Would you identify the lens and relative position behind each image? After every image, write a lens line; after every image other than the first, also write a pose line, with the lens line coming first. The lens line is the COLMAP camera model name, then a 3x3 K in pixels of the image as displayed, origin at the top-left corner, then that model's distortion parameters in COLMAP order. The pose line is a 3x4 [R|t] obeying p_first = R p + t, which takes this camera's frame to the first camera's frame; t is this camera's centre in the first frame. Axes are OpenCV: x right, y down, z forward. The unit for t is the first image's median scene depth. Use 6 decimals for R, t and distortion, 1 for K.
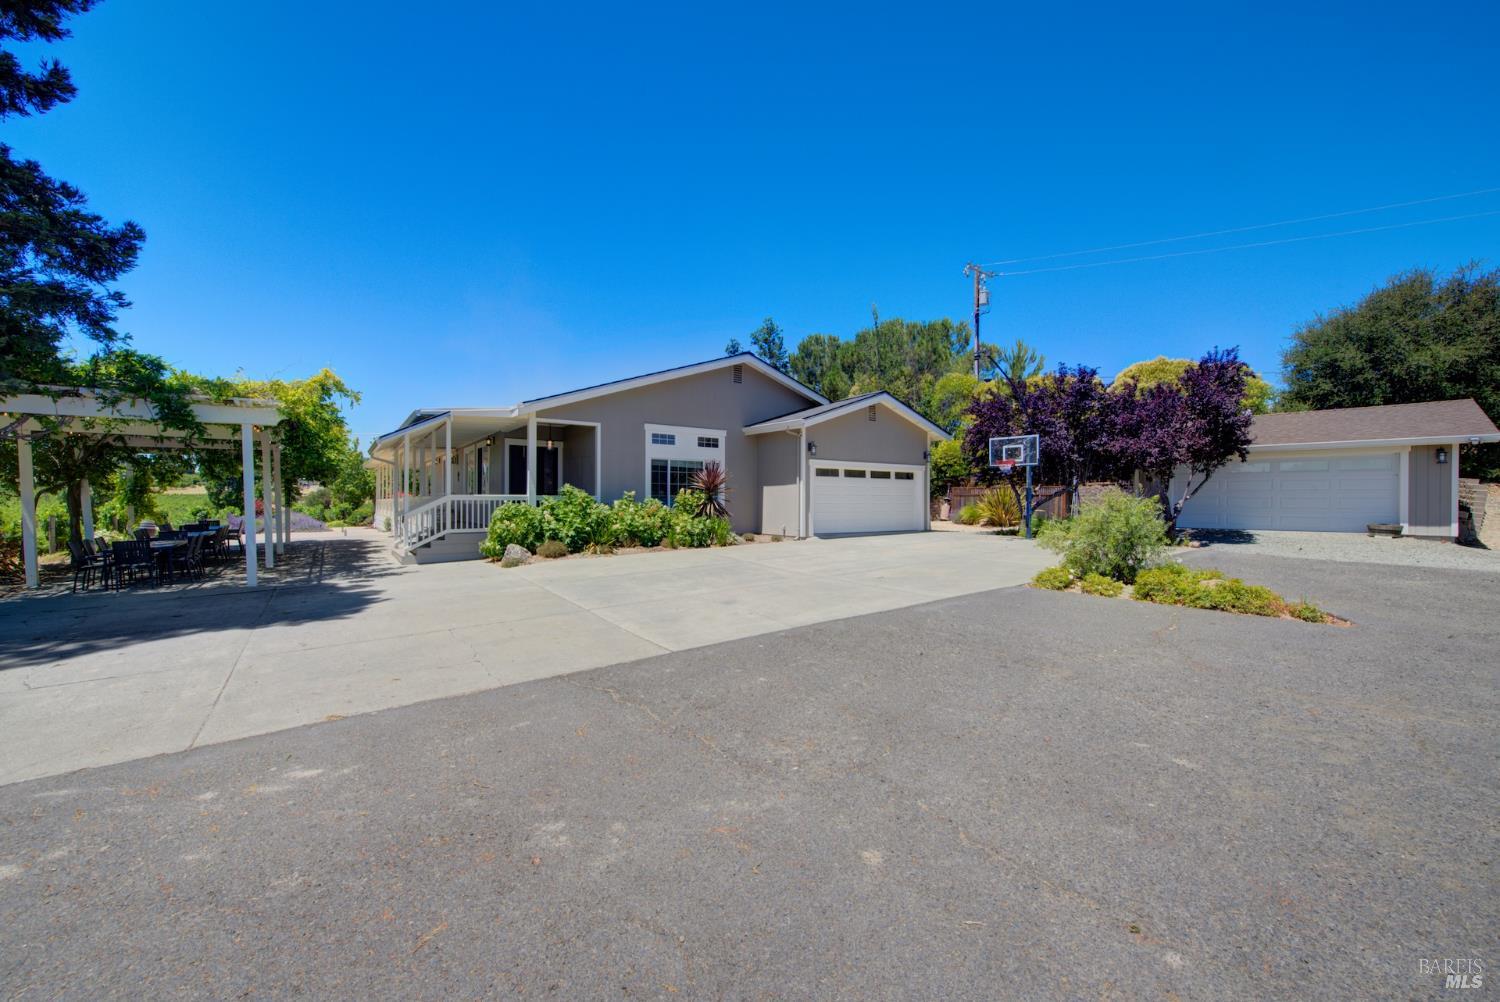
lens RADIAL K [[598.1, 0, 758.0], [0, 598.1, 502.7], [0, 0, 1]] dist [0.002182, -0.002252]
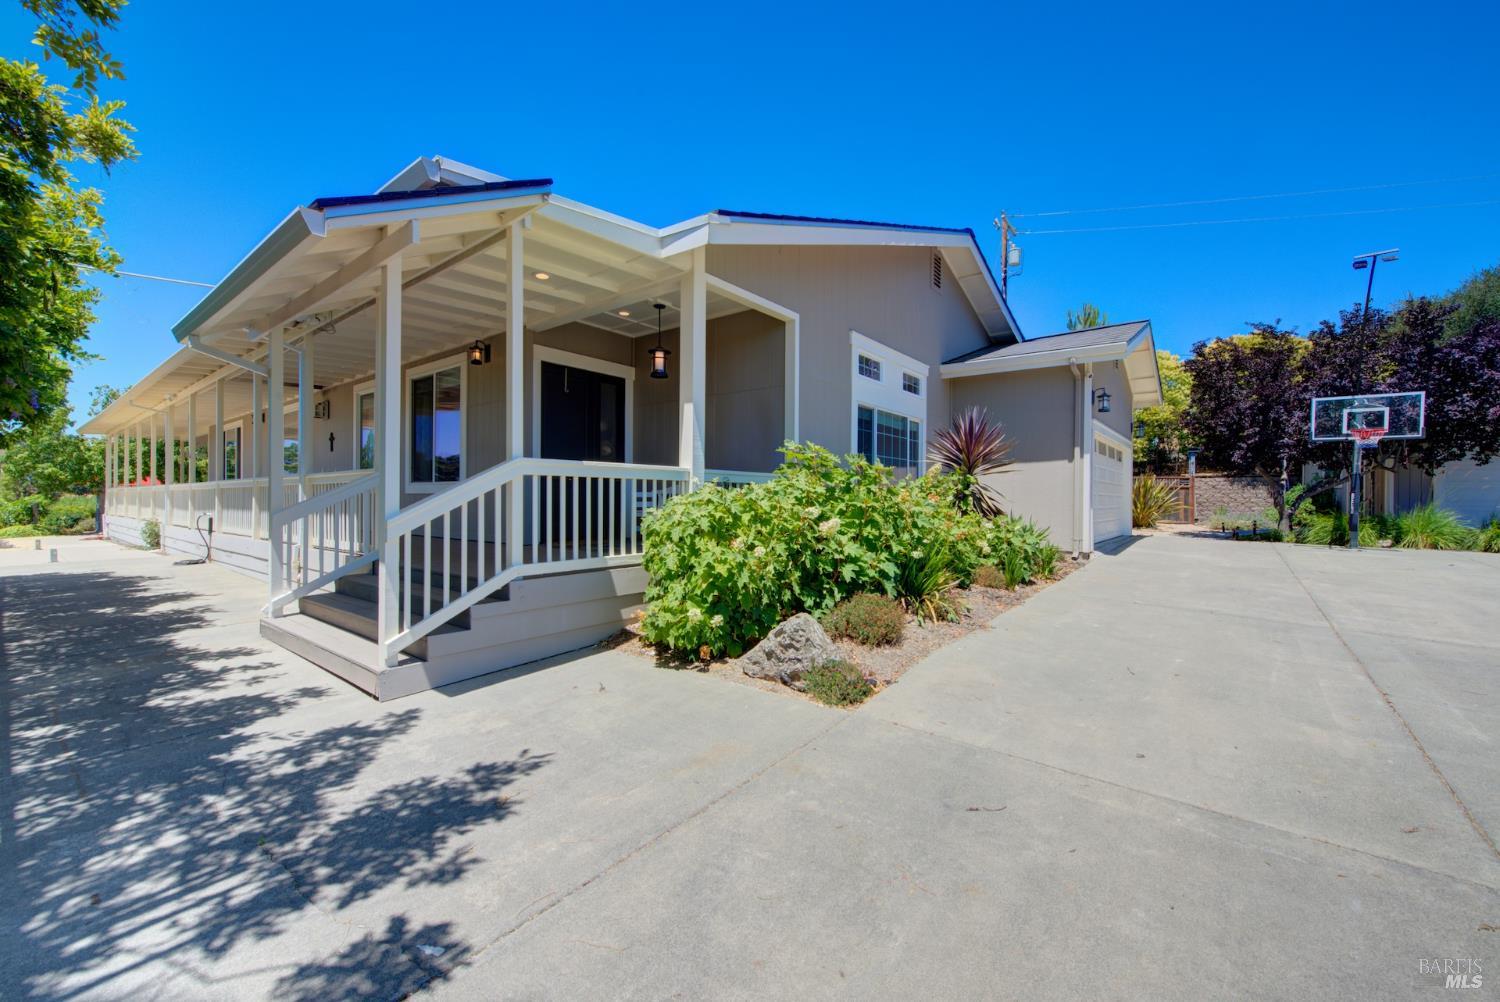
lens RADIAL K [[598.1, 0, 758.0], [0, 598.1, 502.7], [0, 0, 1]] dist [0.002182, -0.002252]
pose [[0.959328, 0.001775, 0.282290, -0.398229], [-0.003163, 0.999985, 0.004459, 0.007528], [-0.282278, -0.005171, 0.959319, 0.540642]]
